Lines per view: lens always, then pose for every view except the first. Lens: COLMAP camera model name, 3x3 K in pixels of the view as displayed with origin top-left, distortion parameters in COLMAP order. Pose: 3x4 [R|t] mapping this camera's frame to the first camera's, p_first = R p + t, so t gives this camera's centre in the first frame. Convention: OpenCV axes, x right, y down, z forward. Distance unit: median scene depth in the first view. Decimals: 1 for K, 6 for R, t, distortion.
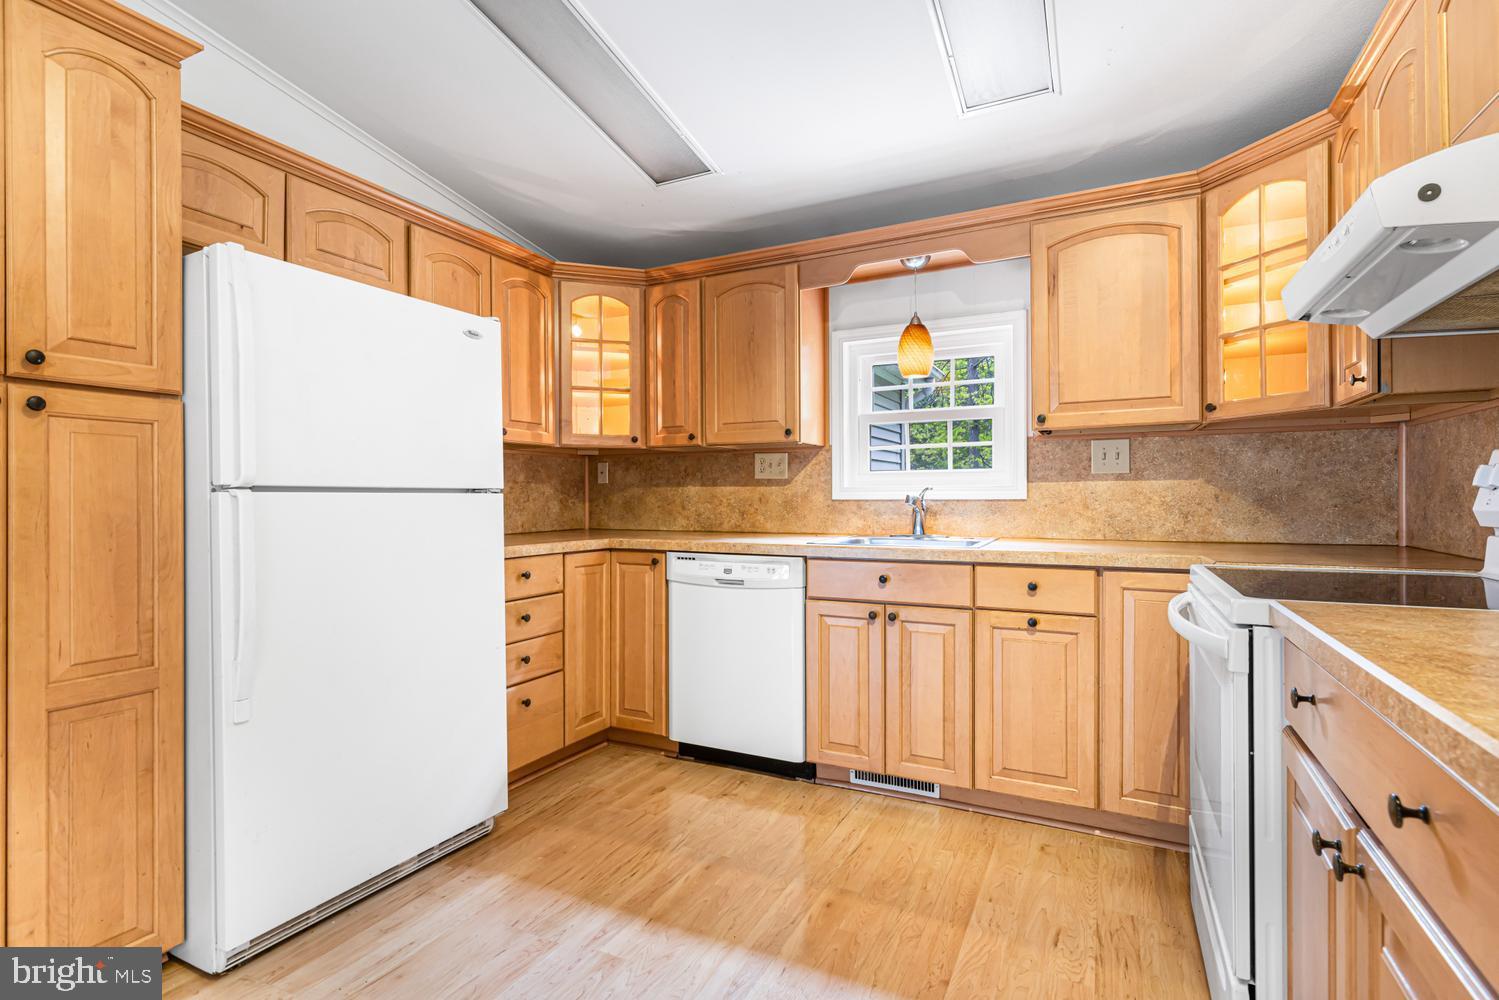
lens RADIAL K [[729.1, 0, 745.6], [0, 729.1, 494.5], [0, 0, 1]] dist [0.002416, -0.003059]
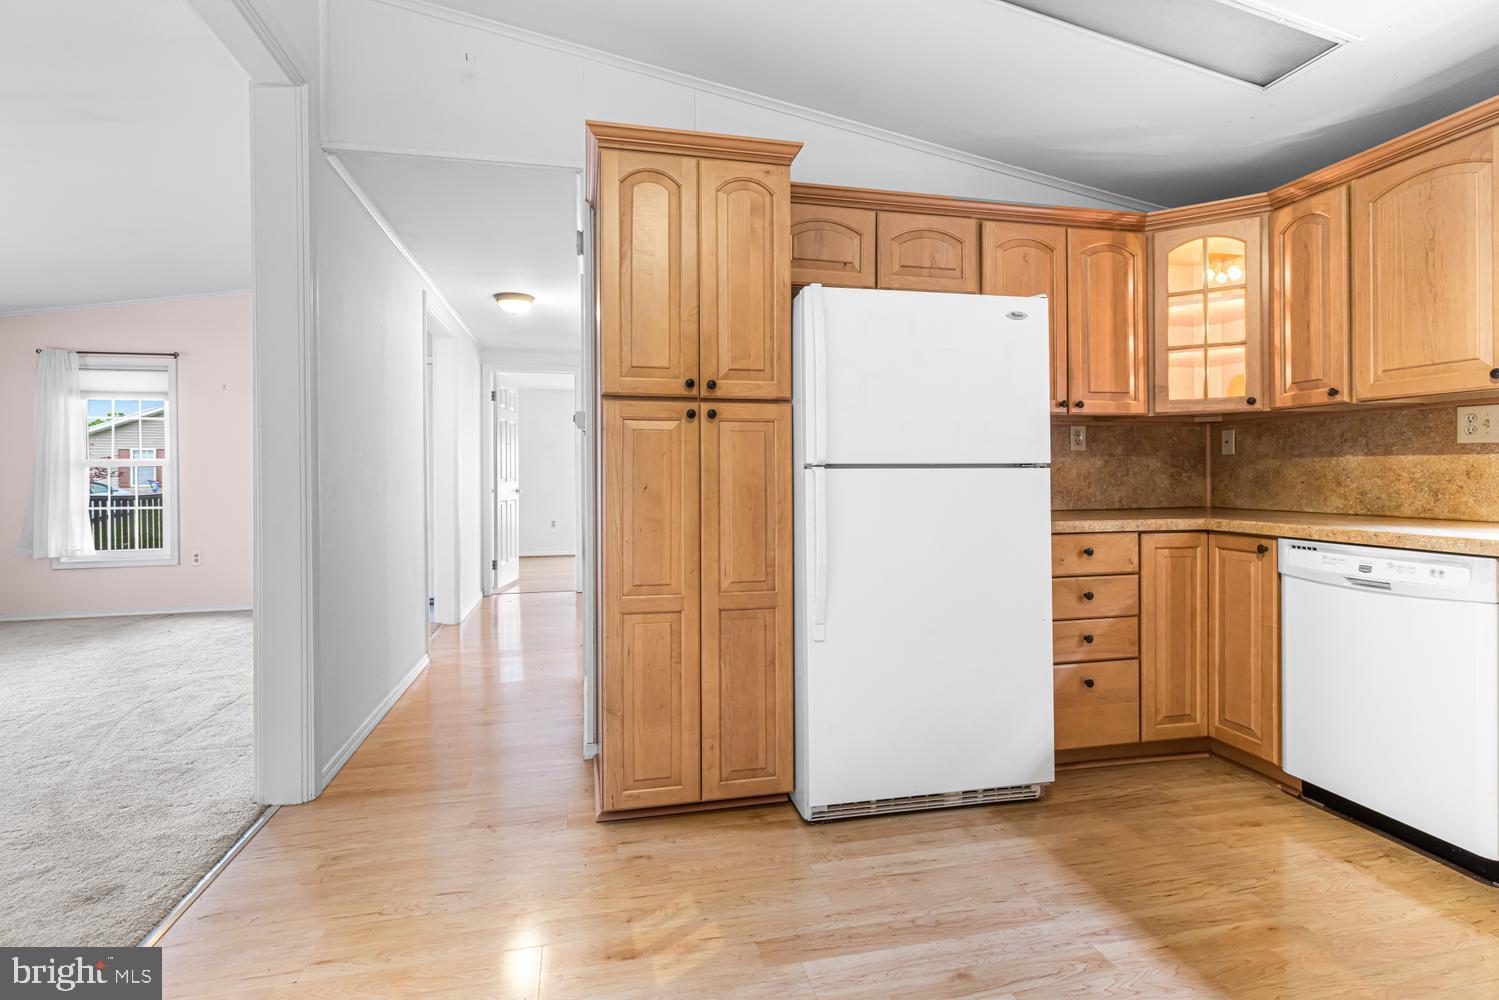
lens RADIAL K [[729.1, 0, 735.3], [0, 729.1, 473.9], [0, 0, 1]] dist [0.002416, -0.003059]
pose [[0.625229, -0.000995, -0.780441, 0.164573], [0.007521, 0.999960, 0.004750, -0.001152], [0.780405, -0.008840, 0.625212, 0.027557]]
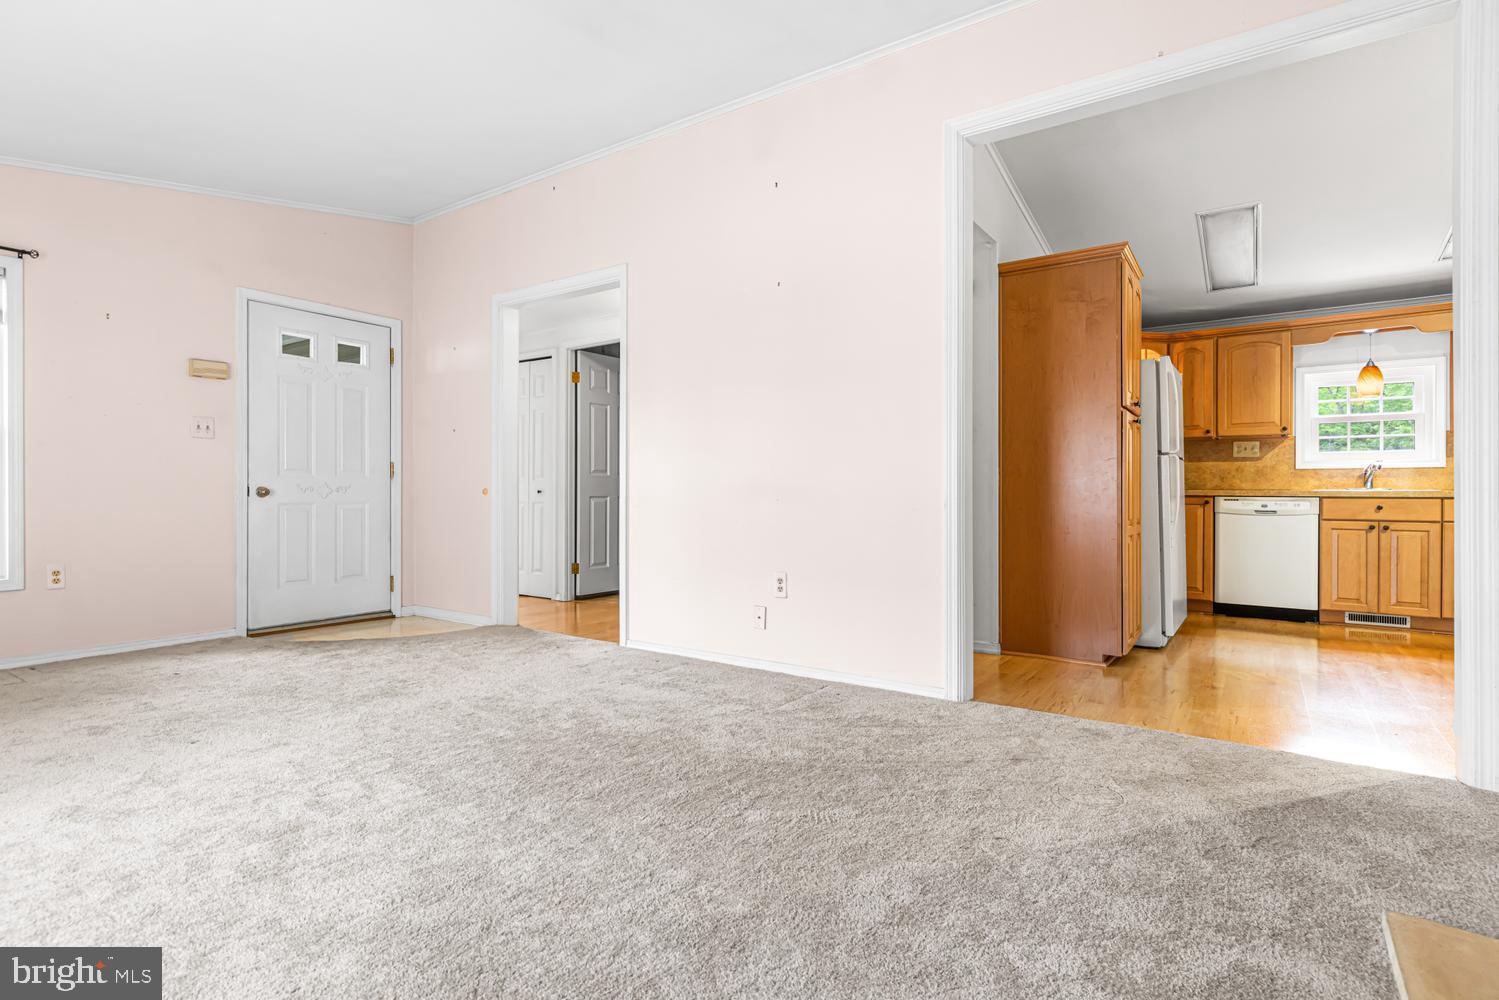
lens RADIAL K [[729.1, 0, 736.9], [0, 729.1, 492.0], [0, 0, 1]] dist [0.002416, -0.003059]
pose [[0.986235, 0.006371, -0.165224, -1.077281], [-0.005933, 0.999977, 0.003140, 0.077095], [0.165241, -0.002116, 0.986251, -1.060963]]
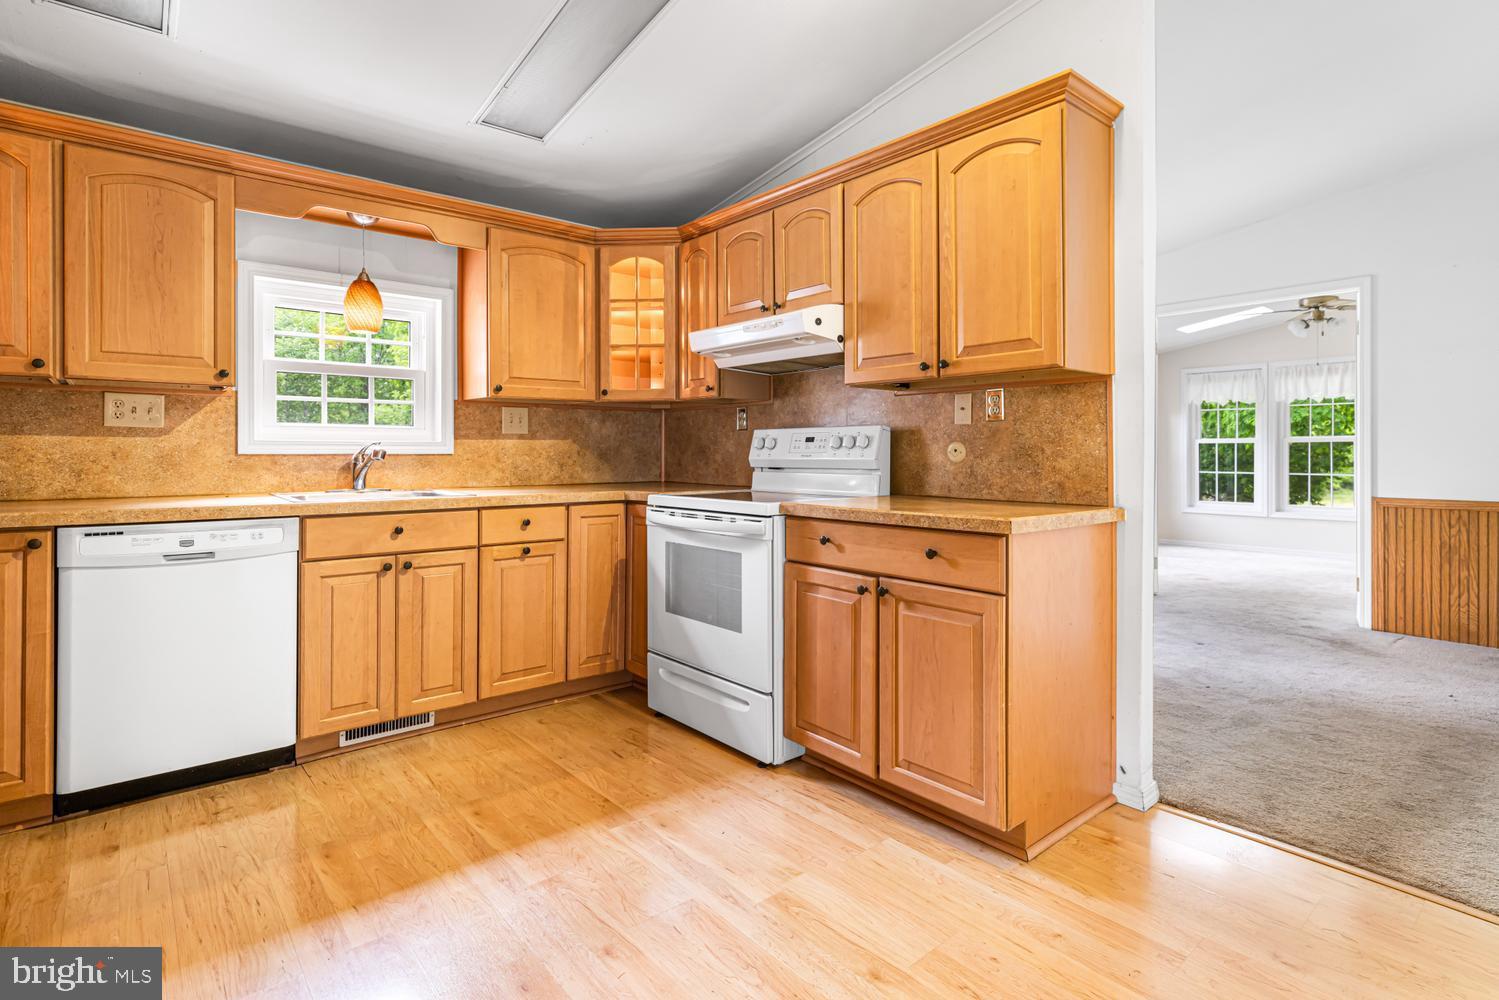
lens RADIAL K [[729.1, 0, 757.6], [0, 729.1, 451.6], [0, 0, 1]] dist [0.002416, -0.003059]
pose [[0.386501, 0.004519, 0.922278, -0.550850], [-0.005417, 0.999982, -0.002630, 0.003573], [-0.922273, -0.003980, 0.386518, 0.122310]]
